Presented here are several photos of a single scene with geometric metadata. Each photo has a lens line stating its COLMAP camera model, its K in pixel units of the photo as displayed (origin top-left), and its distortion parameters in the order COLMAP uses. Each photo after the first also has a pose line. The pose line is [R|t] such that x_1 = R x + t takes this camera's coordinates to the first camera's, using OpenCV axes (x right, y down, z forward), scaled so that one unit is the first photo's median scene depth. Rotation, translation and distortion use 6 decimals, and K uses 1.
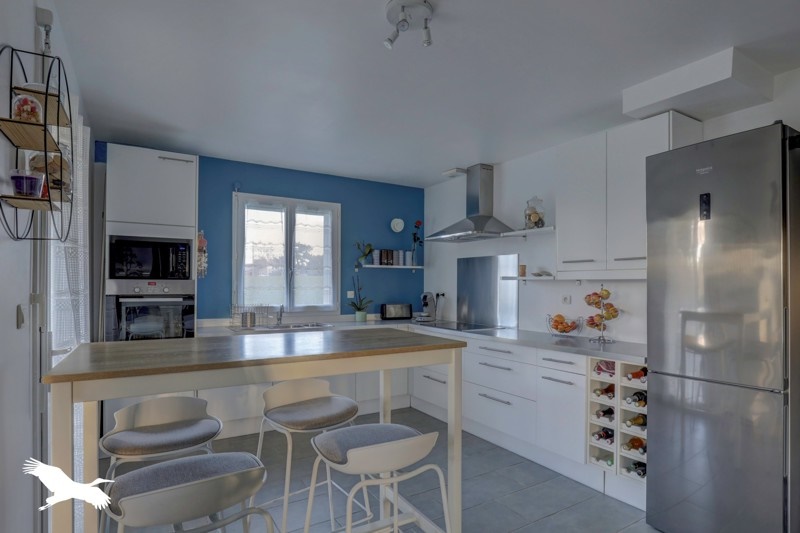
lens RADIAL K [[432.1, 0, 398.3], [0, 432.1, 279.1], [0, 0, 1]] dist [-0.000086, 0.000242]
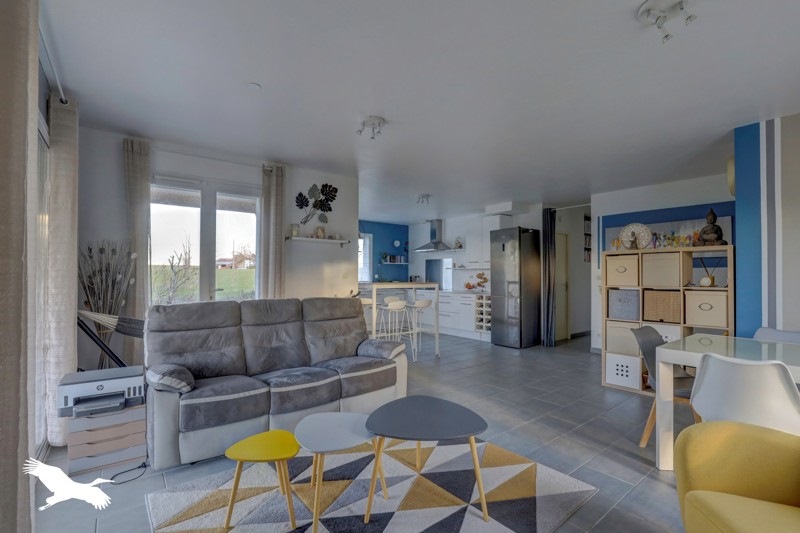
lens RADIAL K [[374.7, 0, 400.0], [0, 374.7, 266.5], [0, 0, 1]] dist [0.000141, 0.000041]
pose [[0.992029, 0.002853, 0.125977, -0.259384], [-0.000905, 0.999879, -0.015520, 0.018071], [-0.126006, 0.015282, 0.991912, -0.971398]]
